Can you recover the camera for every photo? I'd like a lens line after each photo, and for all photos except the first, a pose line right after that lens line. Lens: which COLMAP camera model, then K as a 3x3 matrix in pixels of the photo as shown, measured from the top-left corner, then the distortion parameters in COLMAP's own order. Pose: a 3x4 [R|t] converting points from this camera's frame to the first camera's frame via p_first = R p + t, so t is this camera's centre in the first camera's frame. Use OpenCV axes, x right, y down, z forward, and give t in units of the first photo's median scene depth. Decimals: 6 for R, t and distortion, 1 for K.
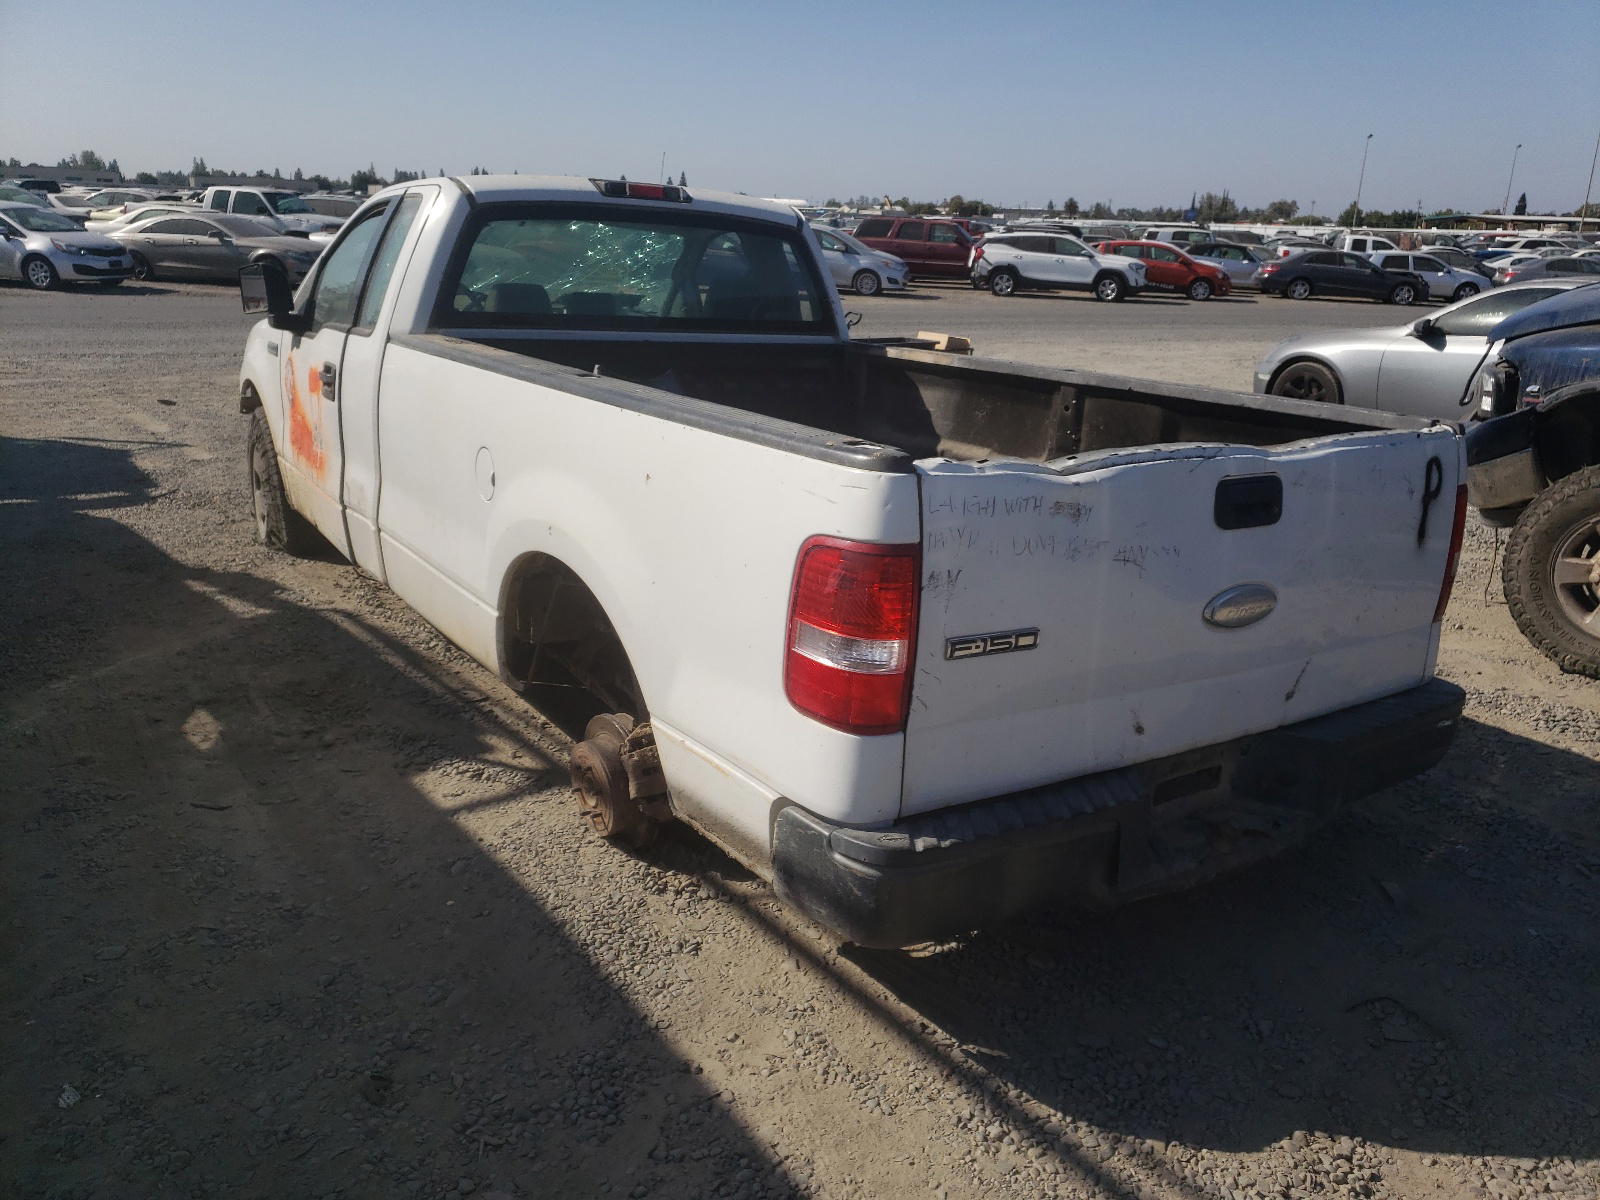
lens RADIAL K [[1184.8, 0, 834.0], [0, 1184.8, 564.7], [0, 0, 1]] dist [0.025442, -0.000968]
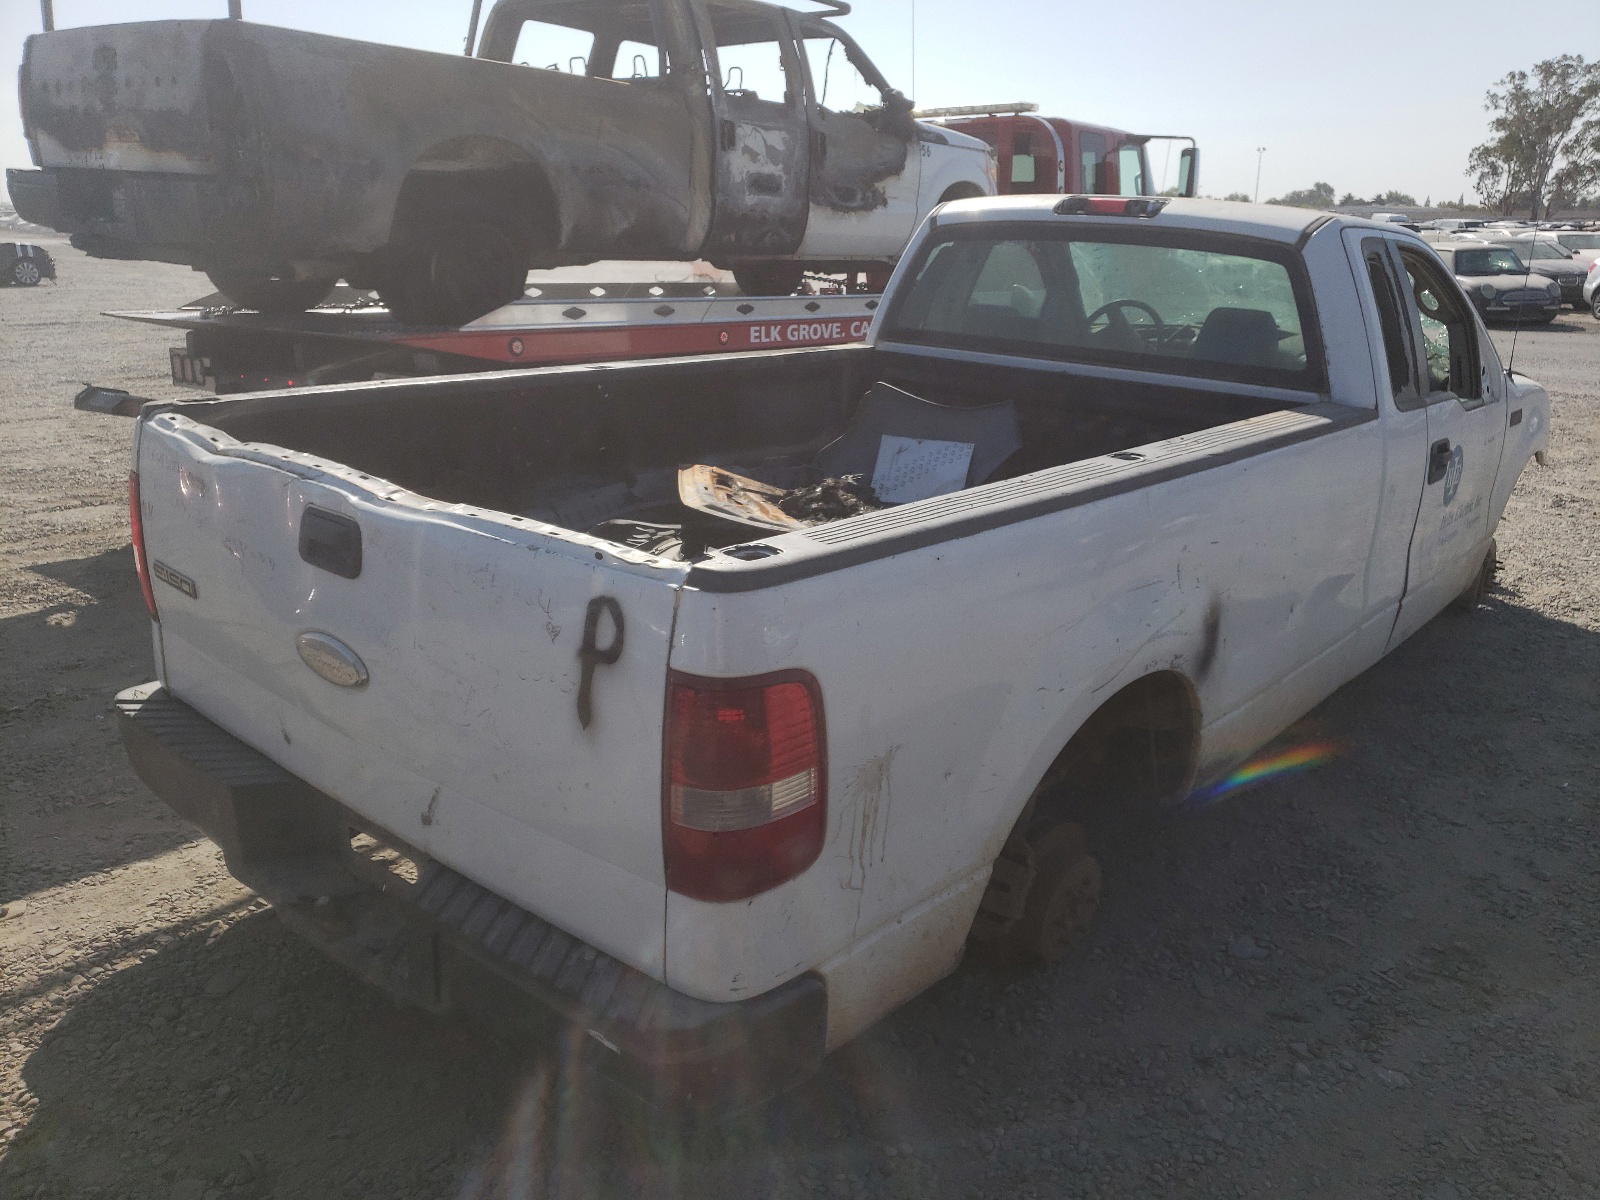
lens RADIAL K [[1184.8, 0, 834.0], [0, 1184.8, 564.7], [0, 0, 1]] dist [0.025442, -0.000968]
pose [[0.309785, 0.226738, -0.923376, 0.787468], [-0.255159, 0.955352, 0.148986, -0.162040], [0.915930, 0.189455, 0.353808, 0.638212]]
